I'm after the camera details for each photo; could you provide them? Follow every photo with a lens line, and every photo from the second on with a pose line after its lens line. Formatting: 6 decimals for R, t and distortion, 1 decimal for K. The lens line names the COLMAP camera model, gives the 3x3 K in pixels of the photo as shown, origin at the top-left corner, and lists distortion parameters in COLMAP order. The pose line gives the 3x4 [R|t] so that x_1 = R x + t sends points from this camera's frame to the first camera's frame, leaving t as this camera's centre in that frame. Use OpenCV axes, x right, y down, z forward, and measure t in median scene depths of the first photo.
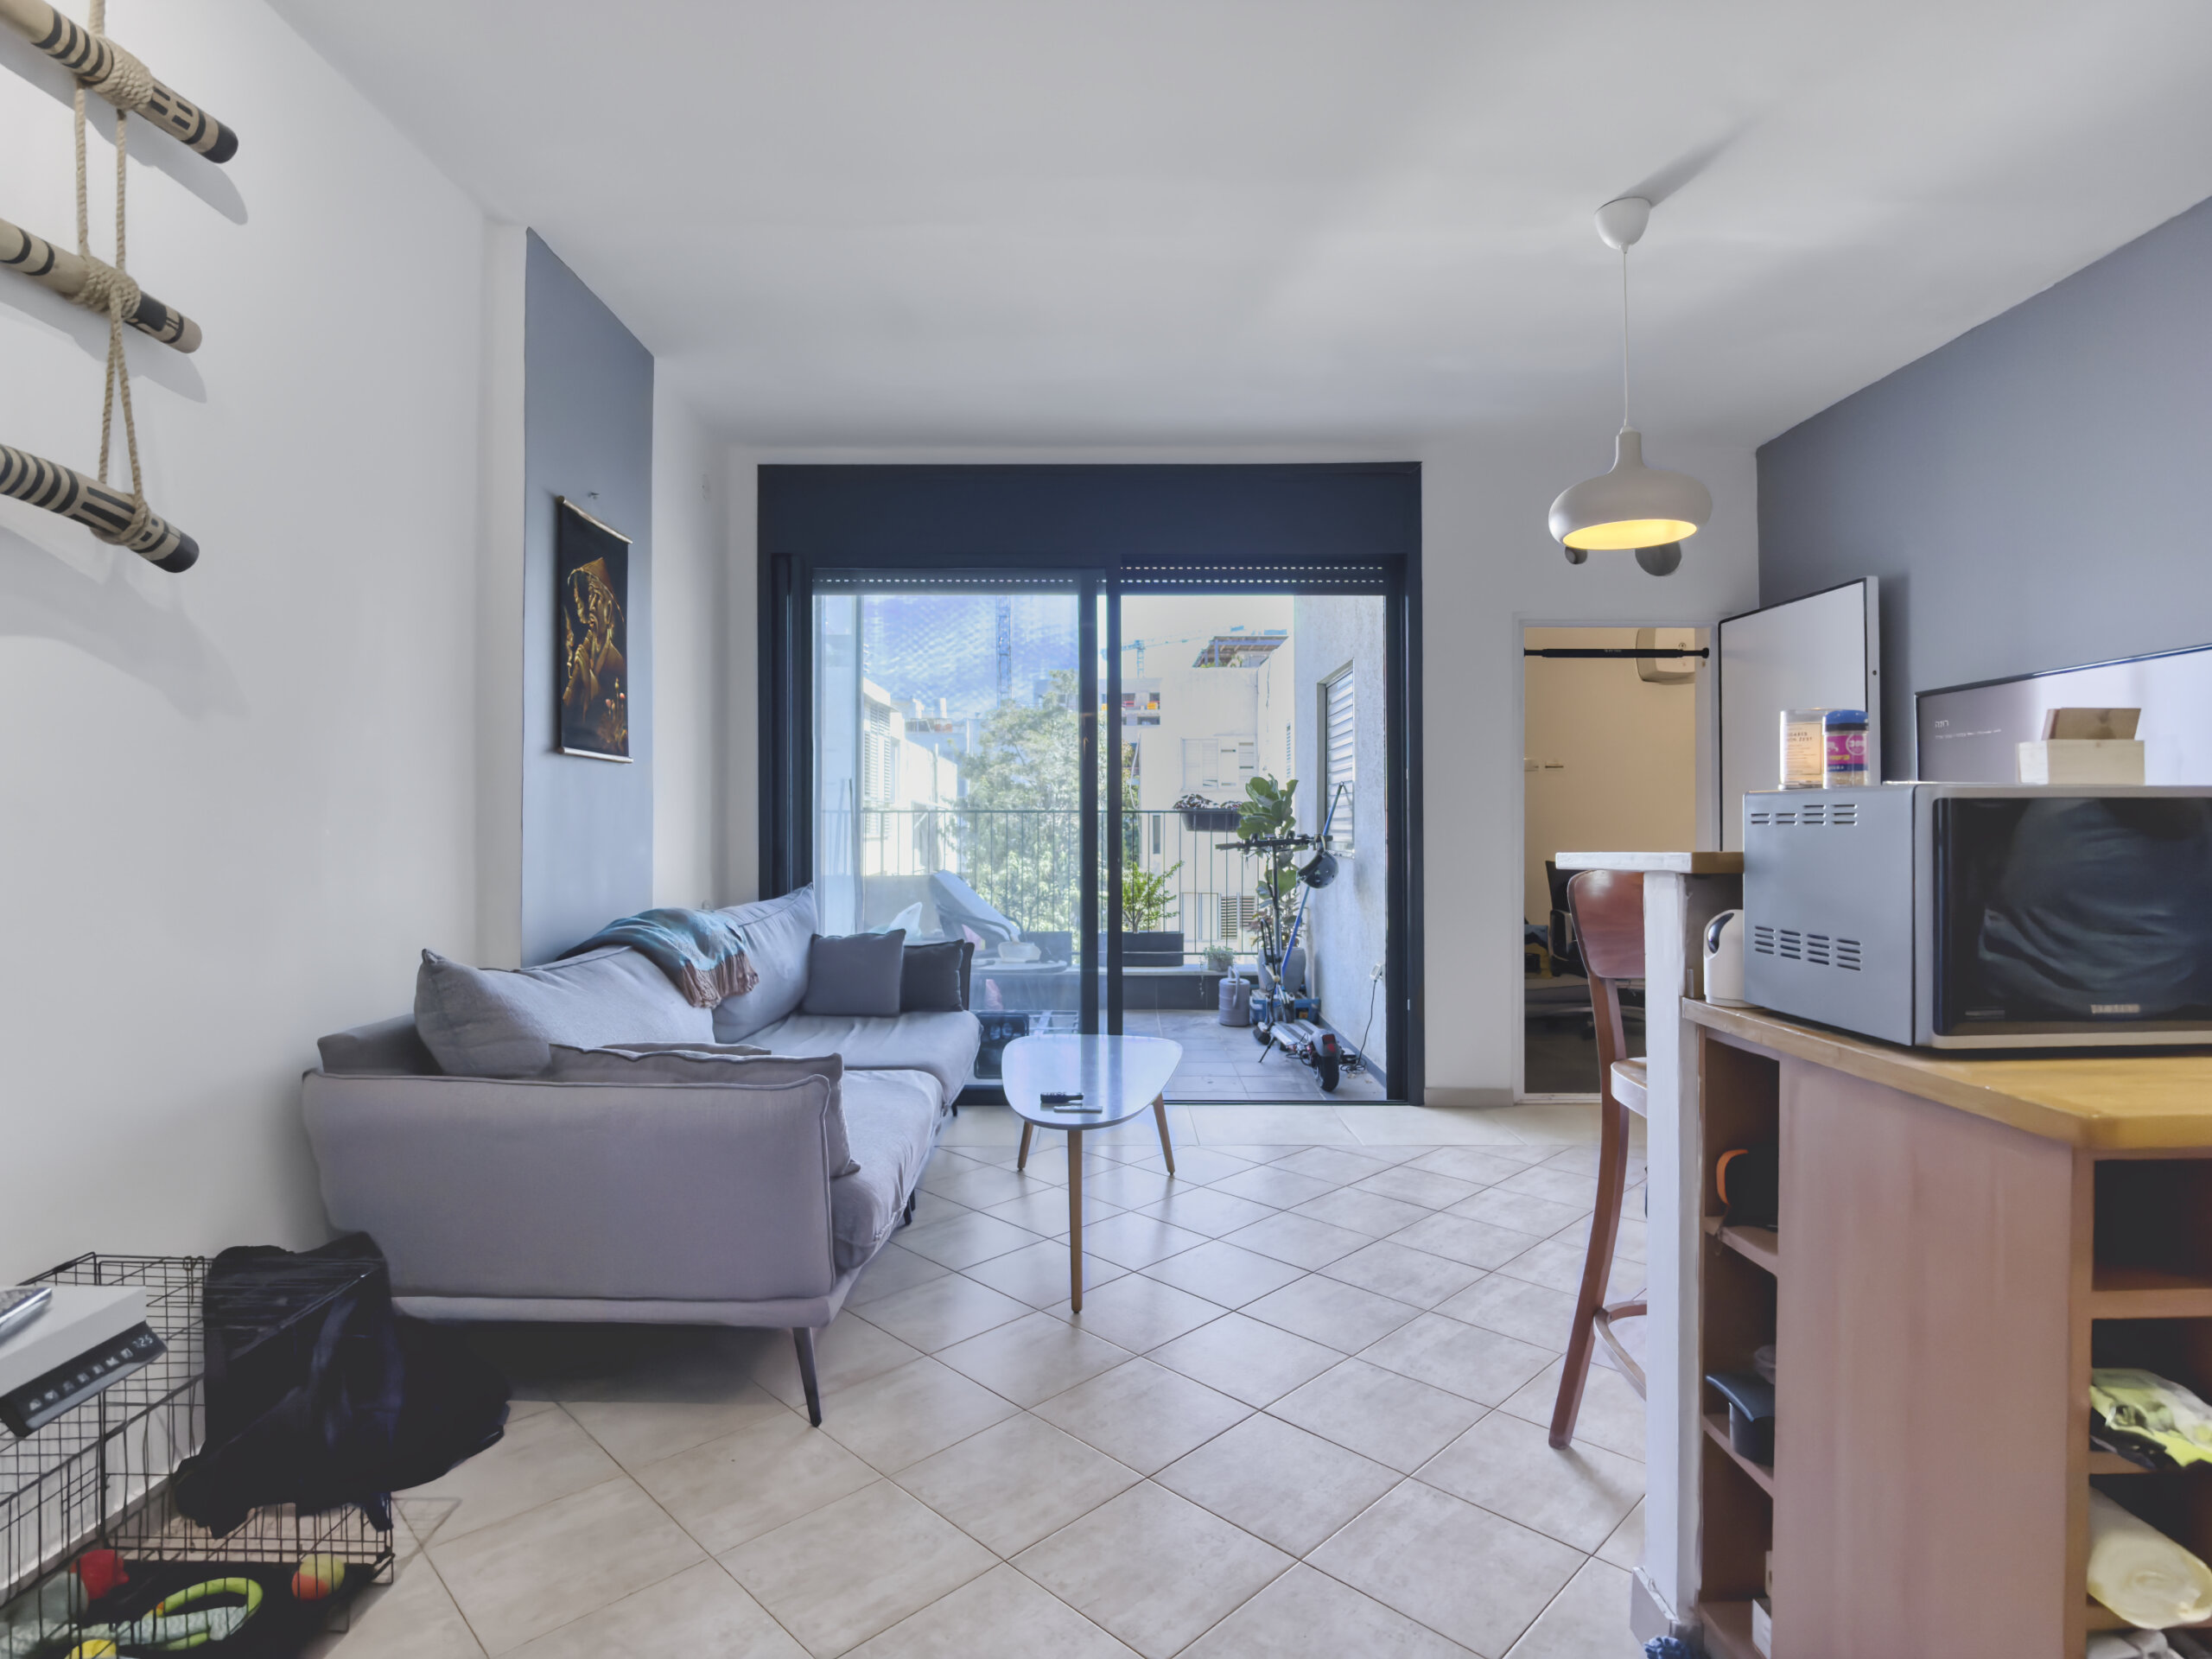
lens RADIAL K [[1126.0, 0, 1106.0], [0, 1126.0, 829.5], [0, 0, 1]] dist [0.021564, -0.042737]
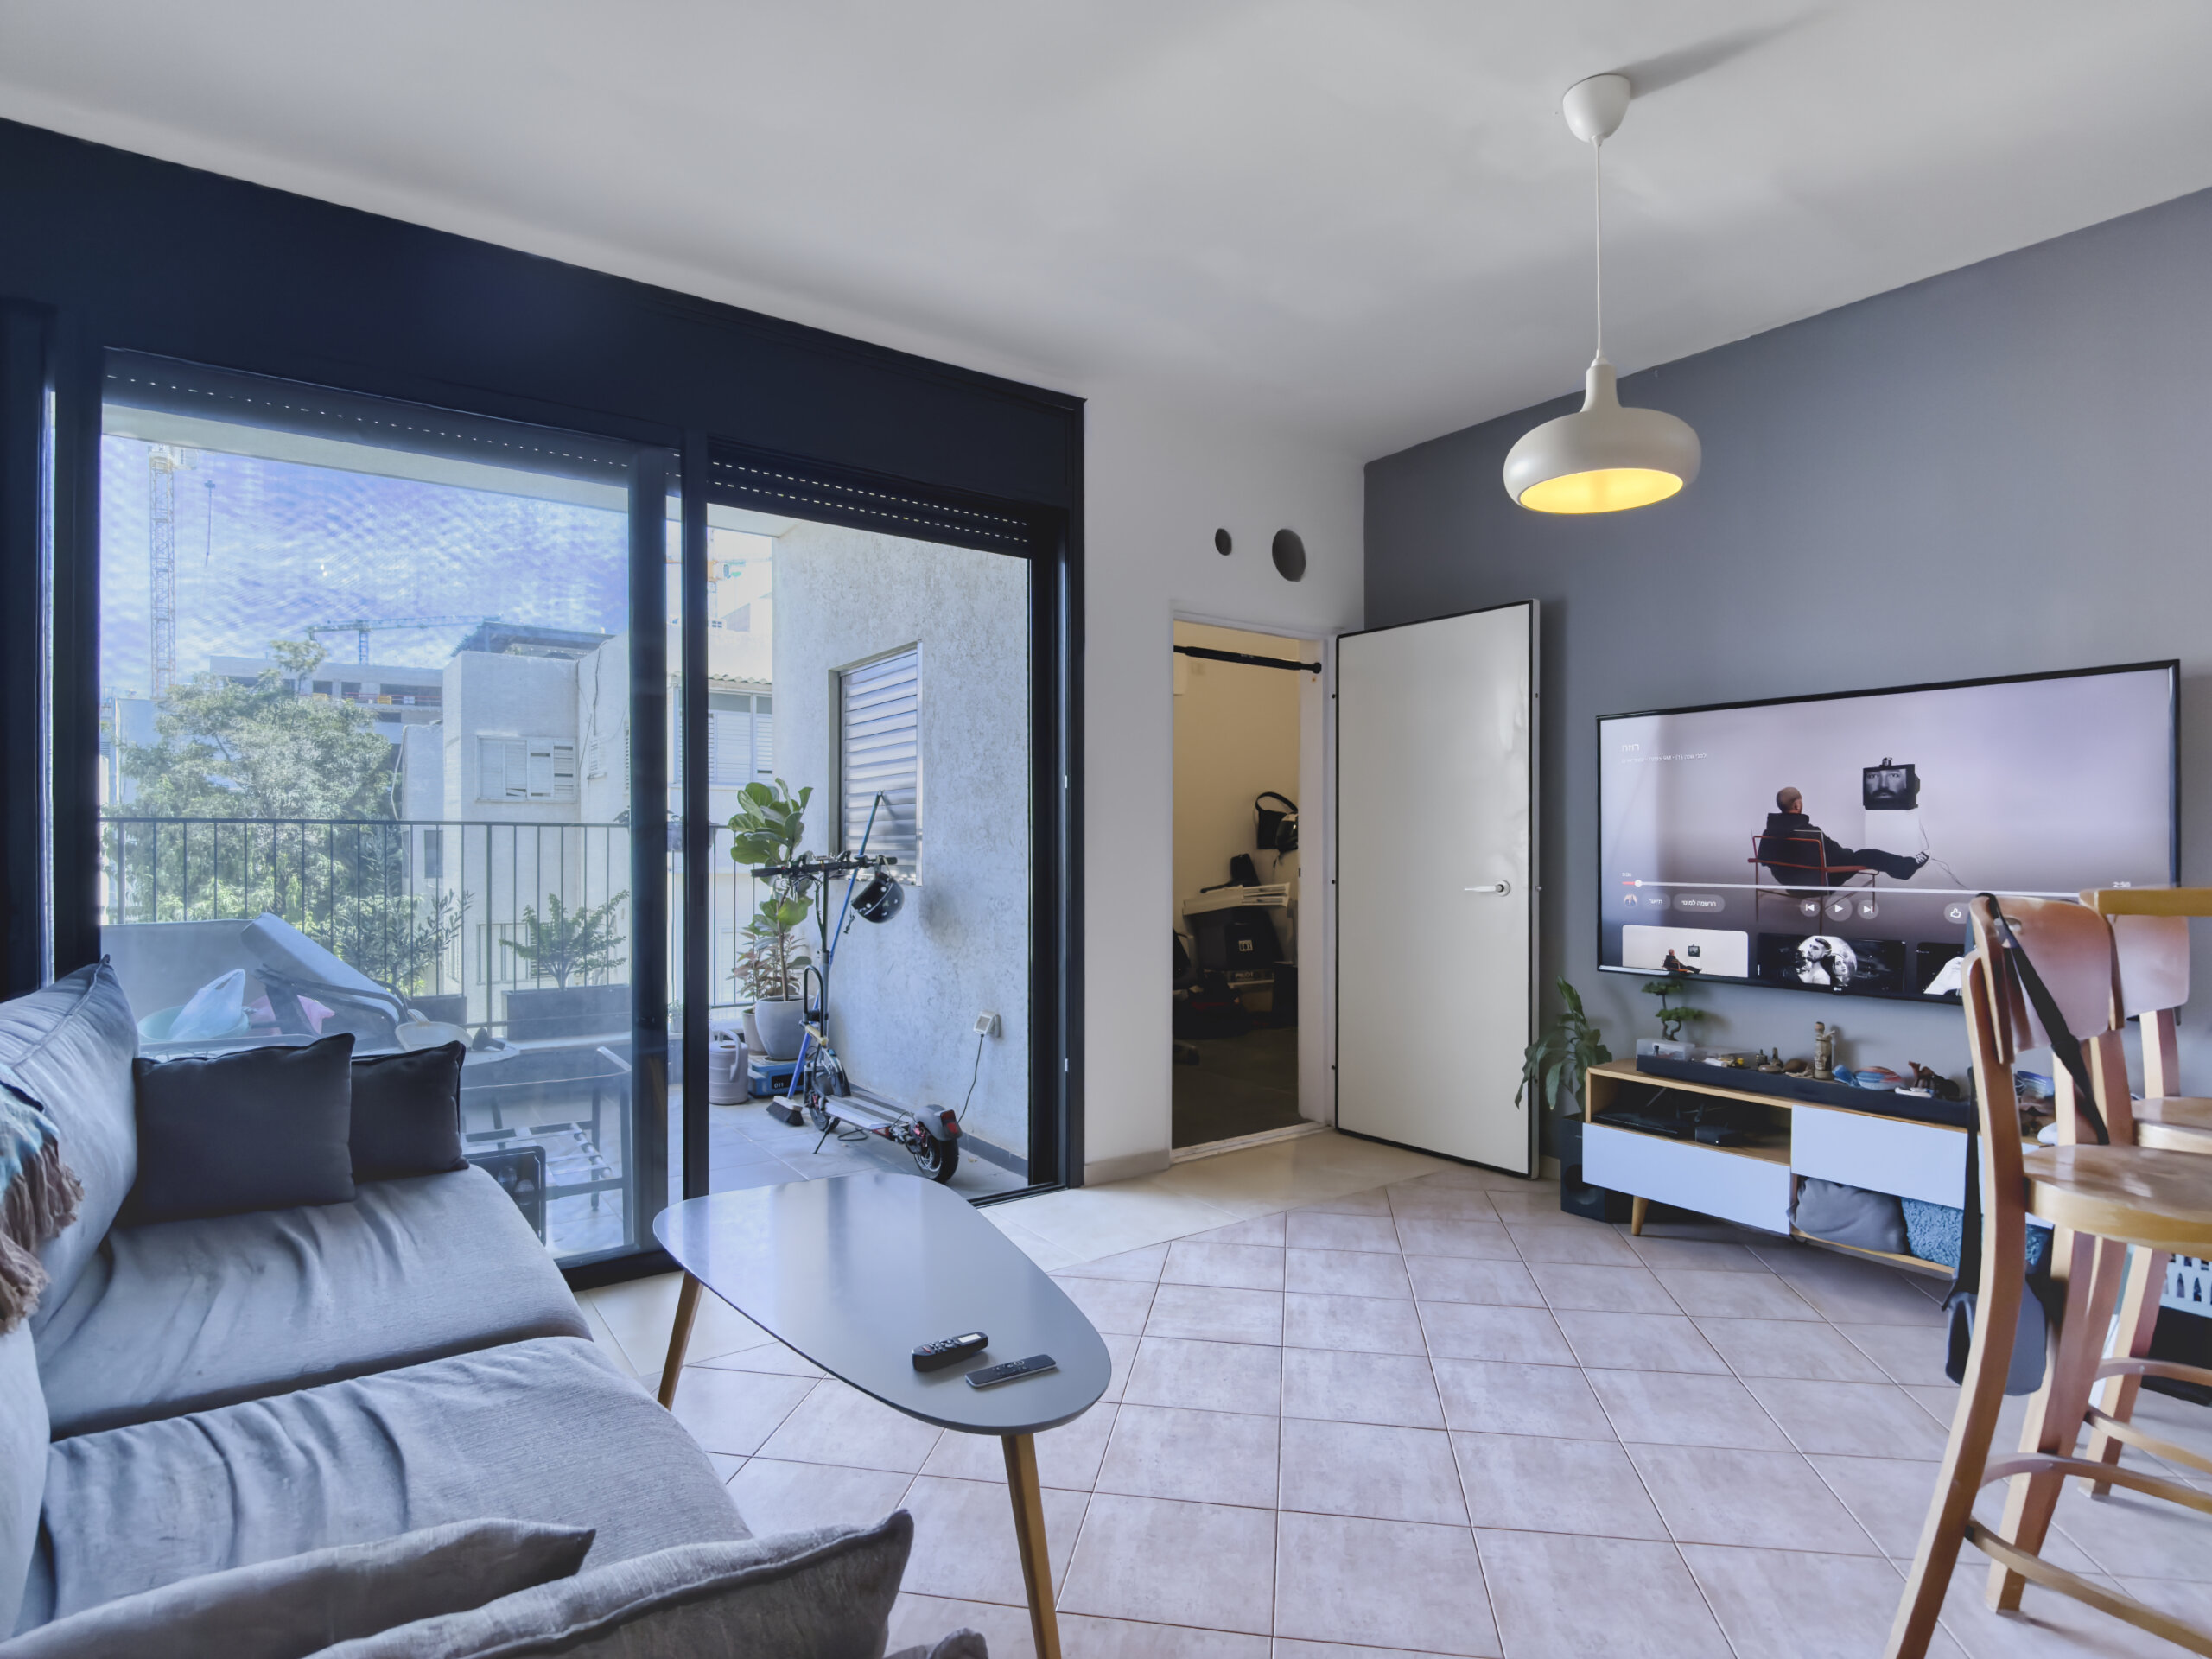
lens RADIAL K [[1127.8, 0, 1097.5], [0, 1127.8, 863.5], [0, 0, 1]] dist [-0.002408, -0.020593]
pose [[0.817313, -0.006510, 0.576157, -0.243464], [-0.001389, 0.999911, 0.013268, -0.002310], [-0.576192, -0.011644, 0.817231, 0.435296]]
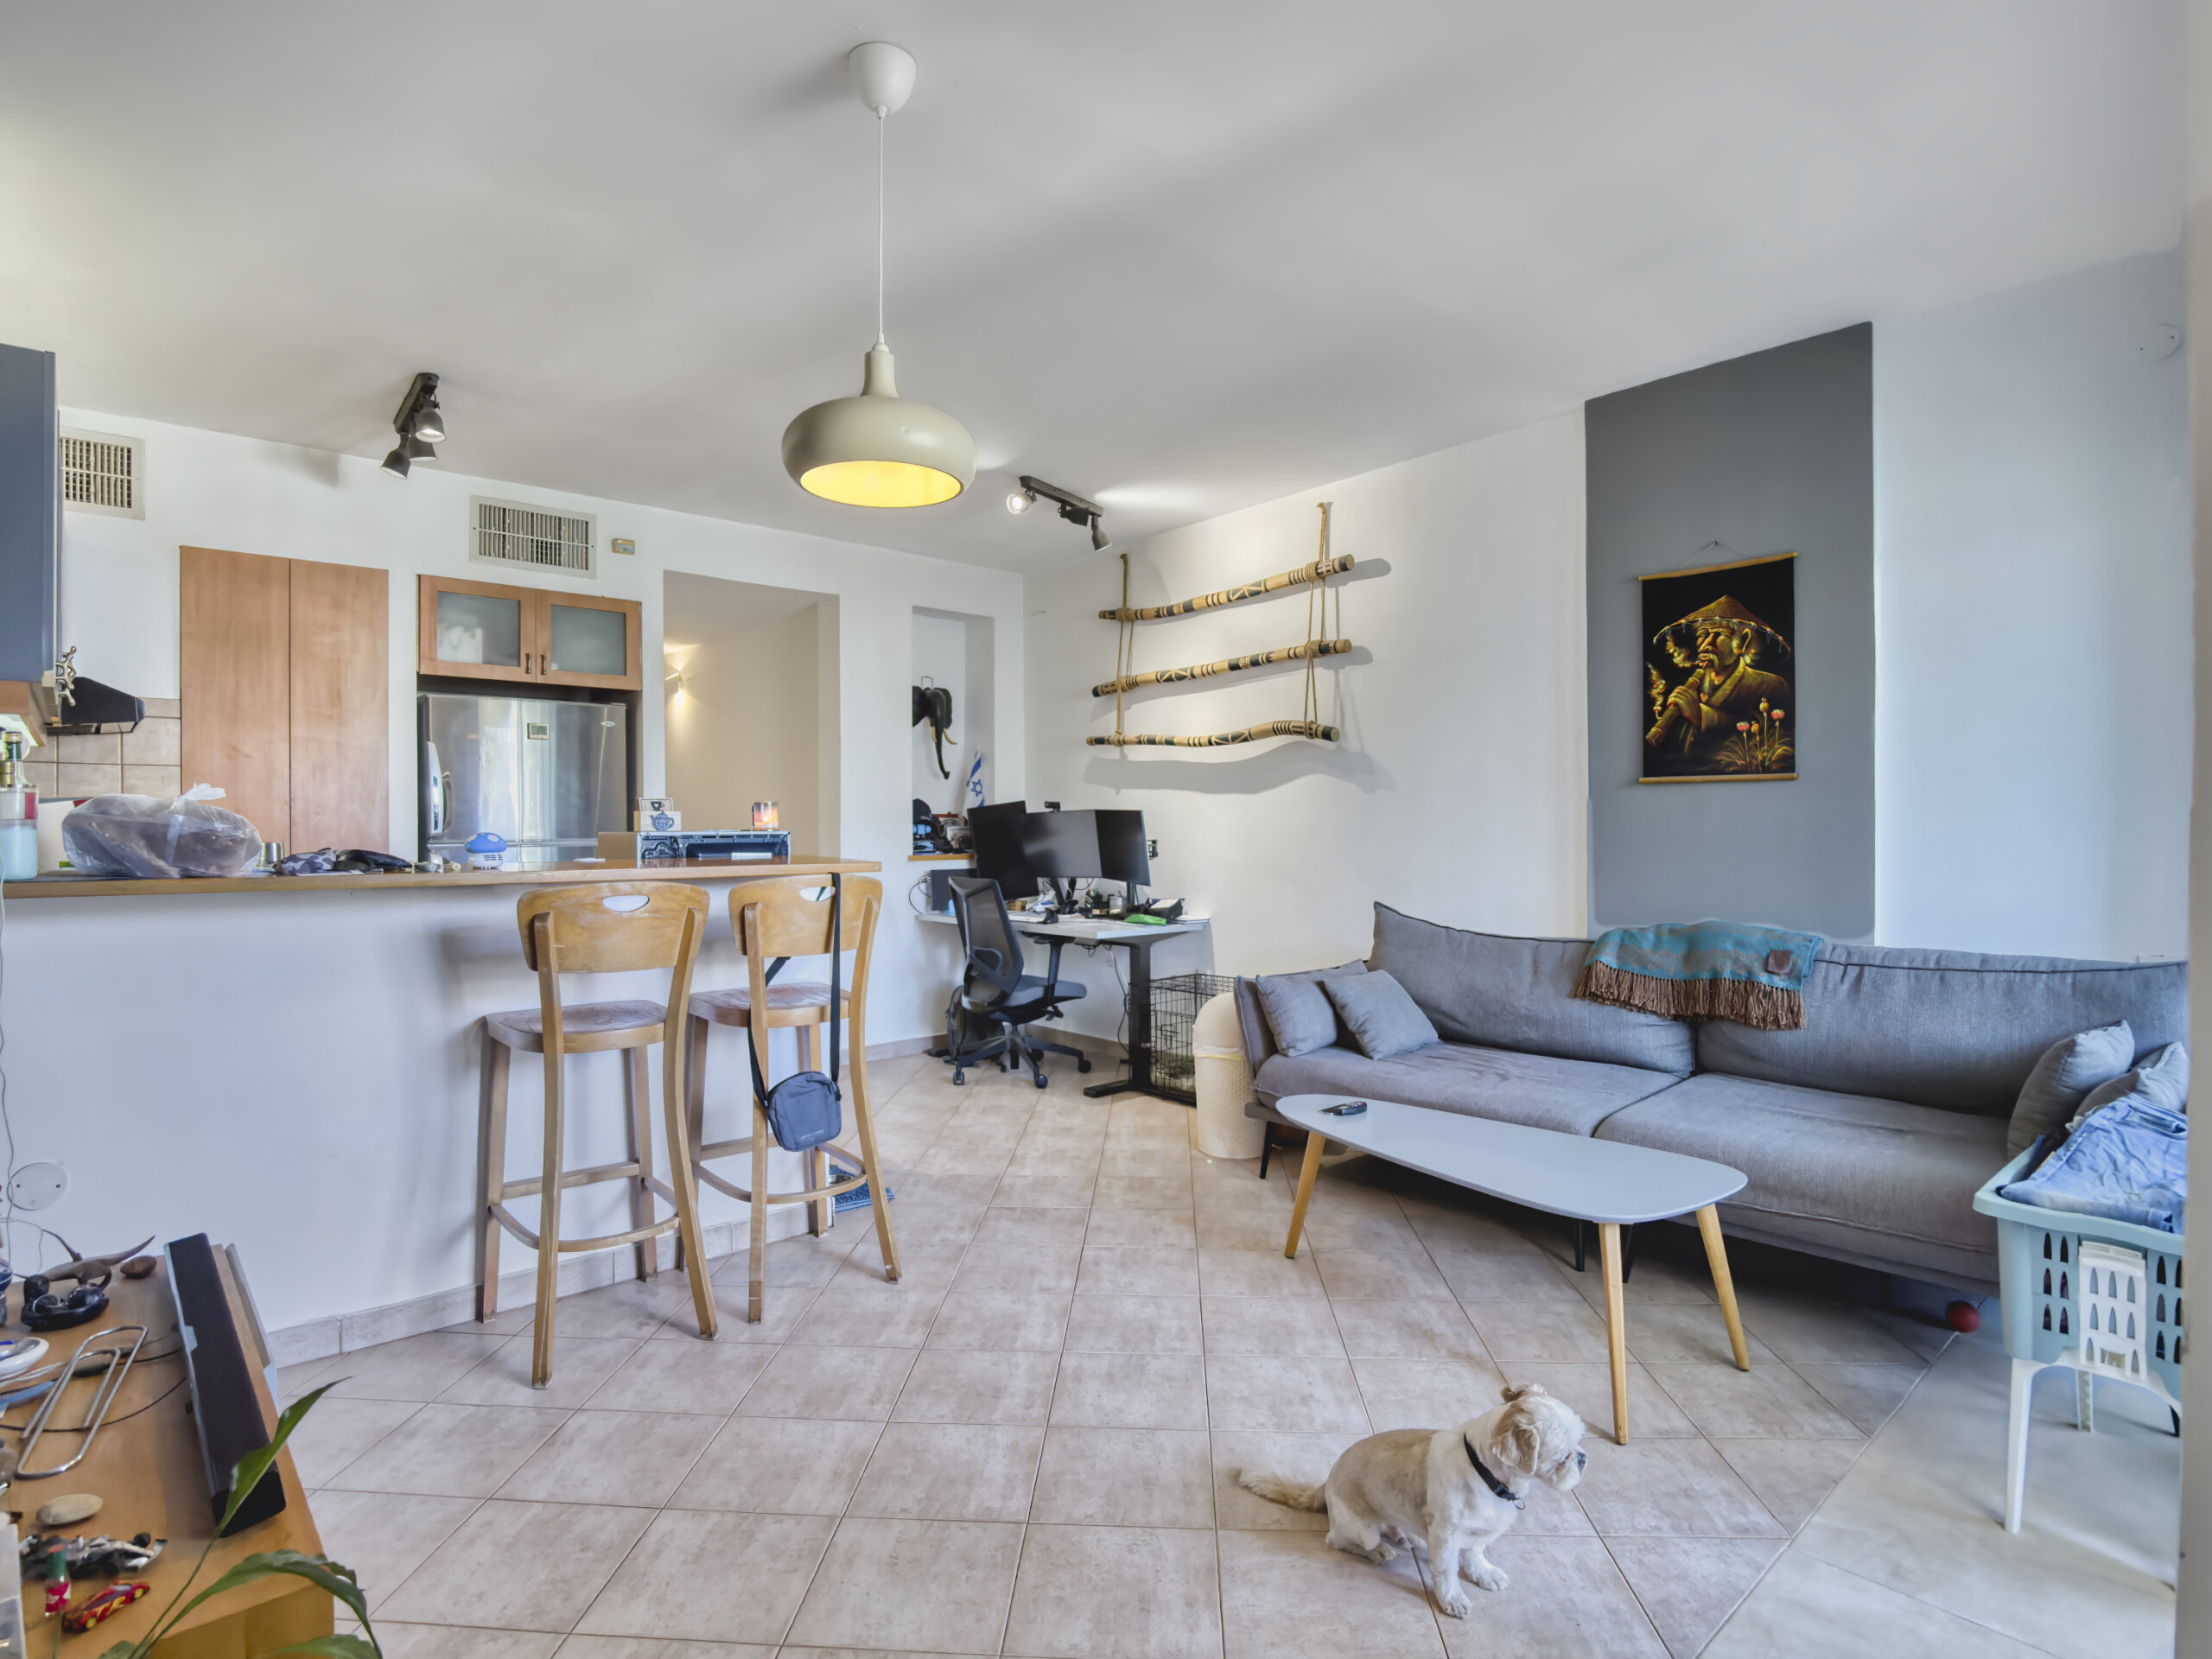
lens RADIAL K [[1126.0, 0, 1106.0], [0, 1126.0, 829.5], [0, 0, 1]] dist [0.021564, -0.042737]
pose [[-0.741609, 0.005134, -0.670813, 0.699517], [0.000413, 0.999974, 0.007197, -0.022239], [0.670833, 0.005060, -0.741592, 1.347895]]
